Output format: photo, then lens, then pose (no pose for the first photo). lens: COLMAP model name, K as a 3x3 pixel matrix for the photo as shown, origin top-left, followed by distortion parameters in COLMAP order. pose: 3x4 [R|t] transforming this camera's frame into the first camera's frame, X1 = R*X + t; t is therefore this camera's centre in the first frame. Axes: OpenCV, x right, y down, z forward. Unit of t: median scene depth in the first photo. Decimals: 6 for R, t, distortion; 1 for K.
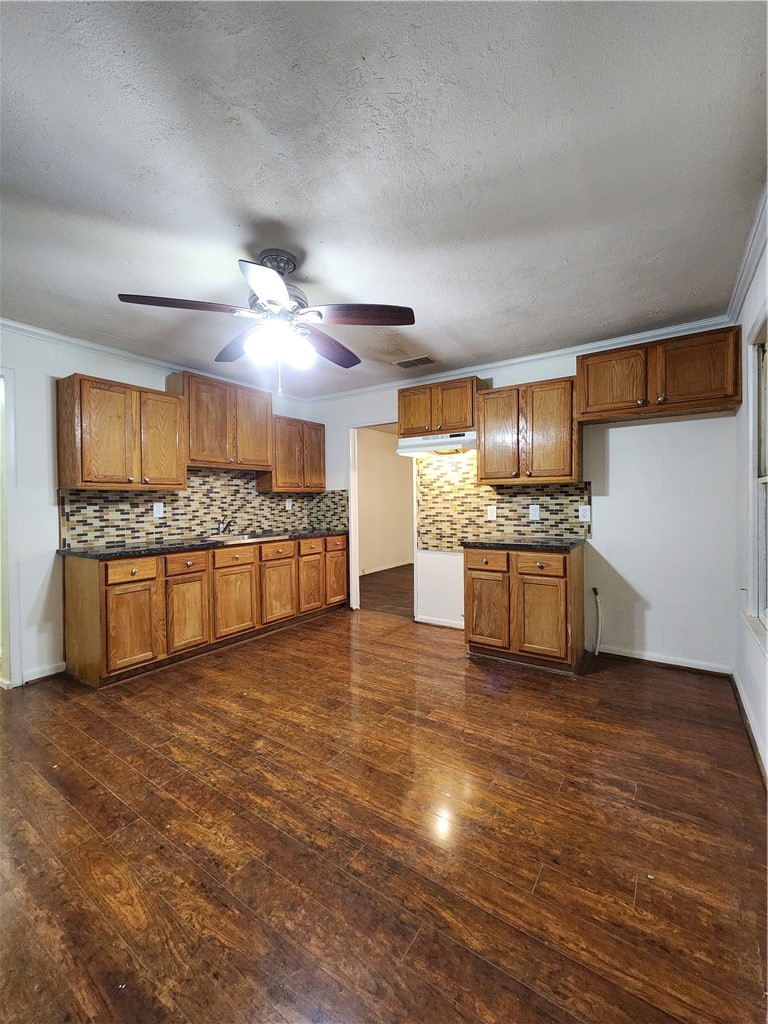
lens RADIAL K [[423.2, 0, 385.6], [0, 423.2, 508.0], [0, 0, 1]] dist [0.002090, -0.000263]
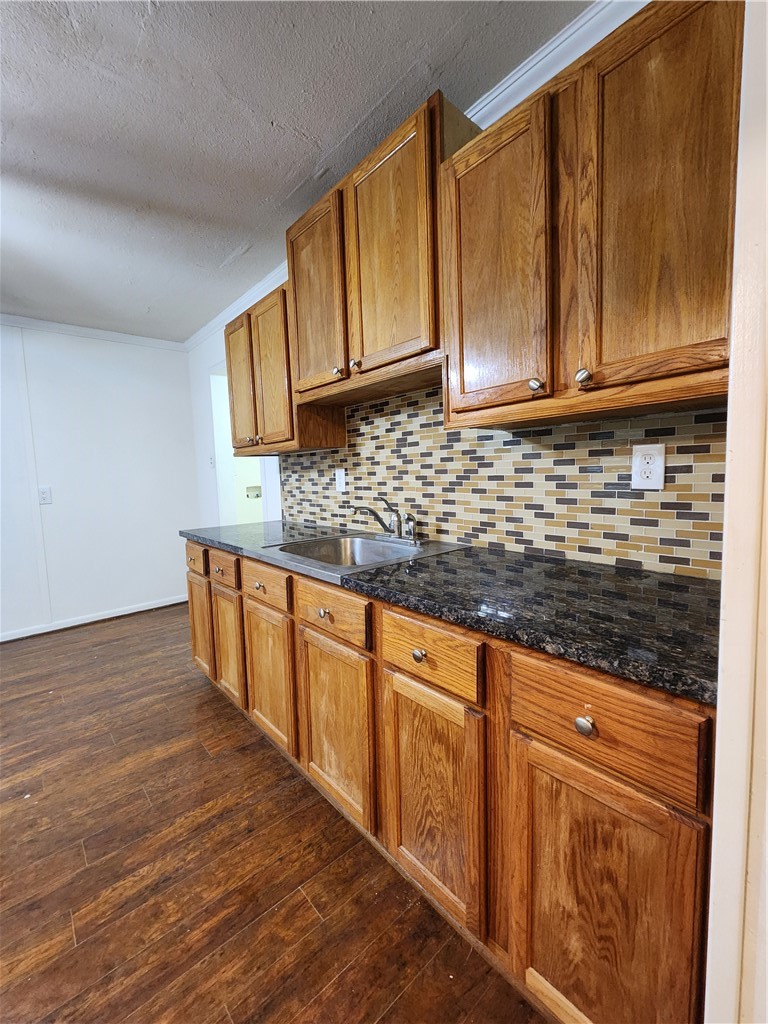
lens RADIAL K [[423.2, 0, 384.6], [0, 423.2, 507.6], [0, 0, 1]] dist [0.002090, -0.000263]
pose [[-0.245434, 0.097393, -0.964509, 0.057224], [0.015655, 0.995209, 0.096509, -0.013228], [0.969287, 0.008587, -0.245783, 1.104542]]
